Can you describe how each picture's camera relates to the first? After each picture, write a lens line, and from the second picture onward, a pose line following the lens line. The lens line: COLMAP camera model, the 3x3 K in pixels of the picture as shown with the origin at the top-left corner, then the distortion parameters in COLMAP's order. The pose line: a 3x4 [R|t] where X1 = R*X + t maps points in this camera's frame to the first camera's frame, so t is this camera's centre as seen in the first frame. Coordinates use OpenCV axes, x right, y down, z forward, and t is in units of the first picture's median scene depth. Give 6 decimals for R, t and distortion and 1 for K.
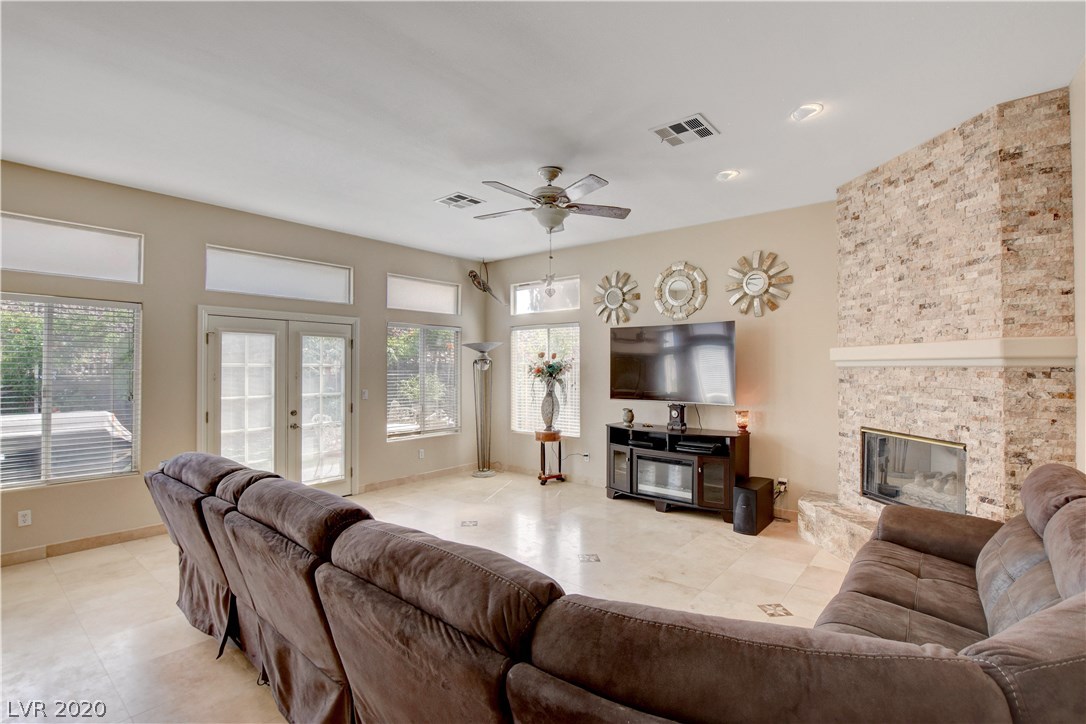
lens RADIAL K [[491.4, 0, 540.8], [0, 491.4, 361.7], [0, 0, 1]] dist [-0.019137, -0.000382]
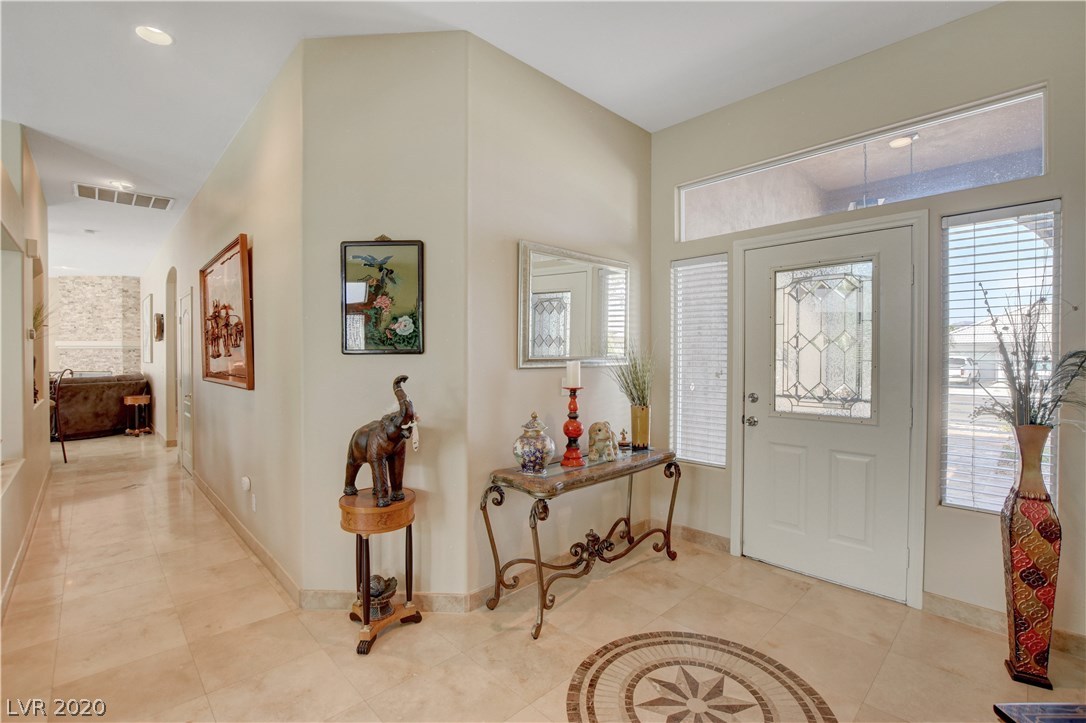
lens RADIAL K [[491.5, 0, 542.1], [0, 491.5, 359.3], [0, 0, 1]] dist [-0.014660, -0.000144]
pose [[0.103487, -0.010407, 0.994576, -1.438479], [-0.012849, 0.999848, 0.011799, 0.003605], [-0.994548, -0.014000, 0.103337, -1.539790]]
